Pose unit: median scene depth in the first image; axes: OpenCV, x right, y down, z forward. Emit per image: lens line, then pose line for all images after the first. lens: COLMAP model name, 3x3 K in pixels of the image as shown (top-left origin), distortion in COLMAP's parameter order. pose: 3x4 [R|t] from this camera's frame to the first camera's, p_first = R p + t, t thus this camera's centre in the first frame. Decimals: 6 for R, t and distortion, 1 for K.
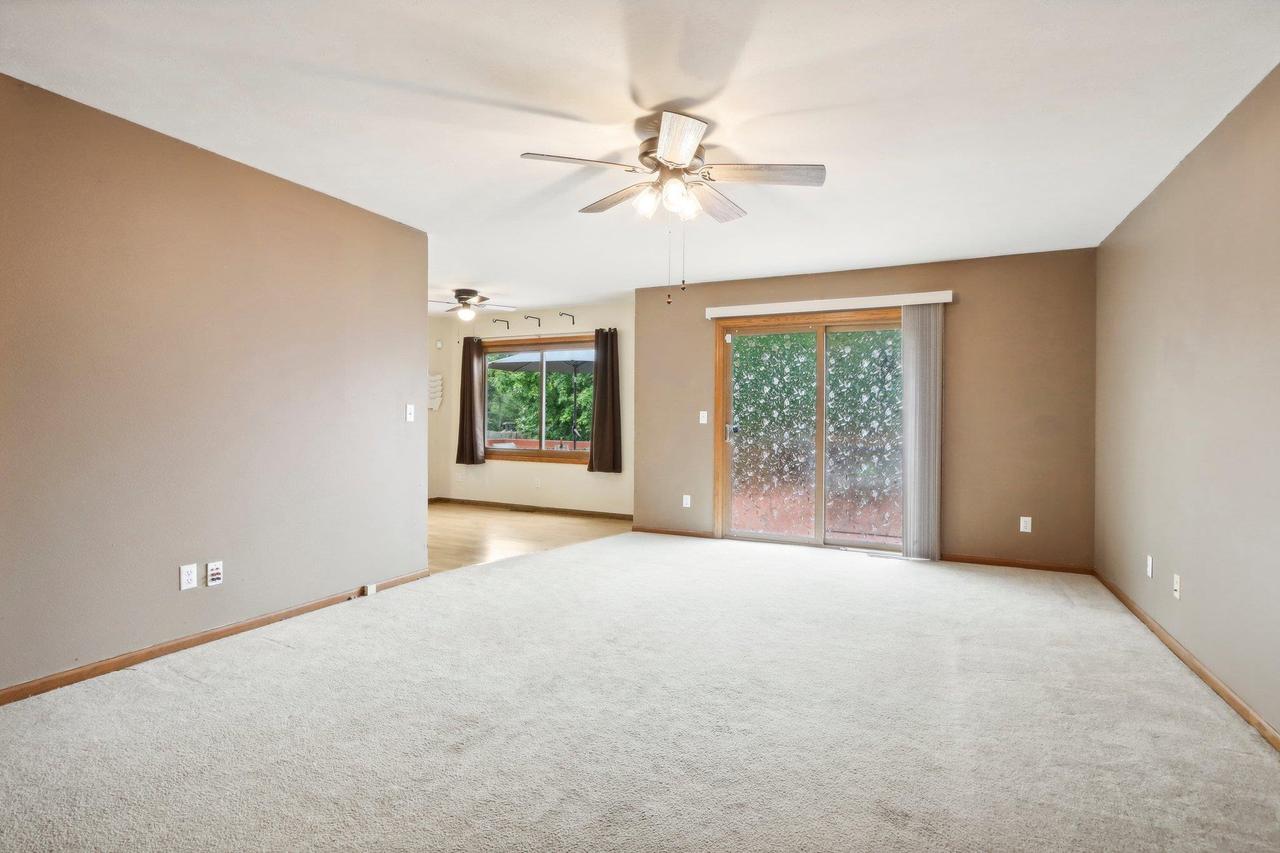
lens RADIAL K [[609.4, 0, 638.4], [0, 609.4, 434.9], [0, 0, 1]] dist [-0.014695, 0.005841]
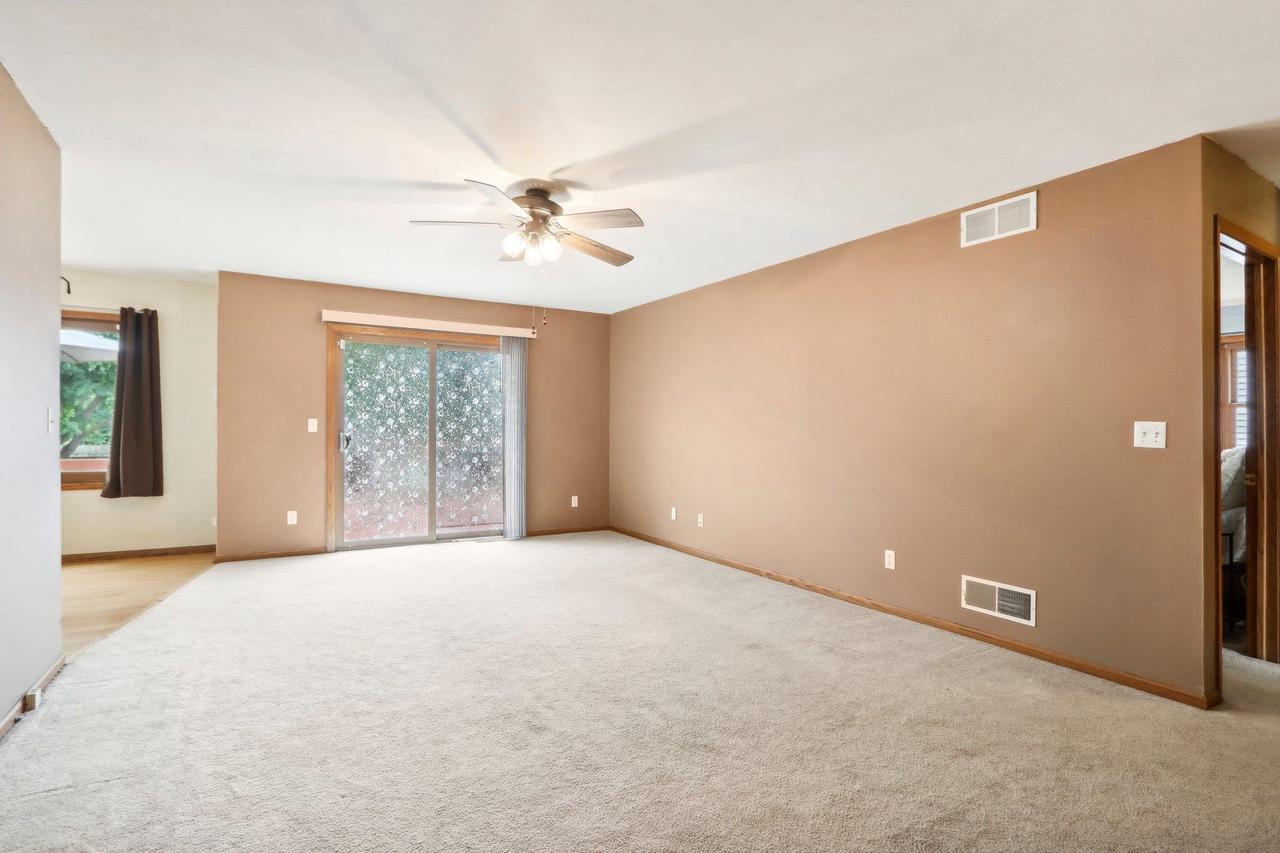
lens RADIAL K [[609.4, 0, 630.3], [0, 609.4, 421.7], [0, 0, 1]] dist [-0.014695, 0.005841]
pose [[0.560029, 0.005511, 0.828455, -0.412398], [0.020065, 0.999594, -0.020214, -0.005533], [-0.828230, 0.027943, 0.559691, 0.083613]]
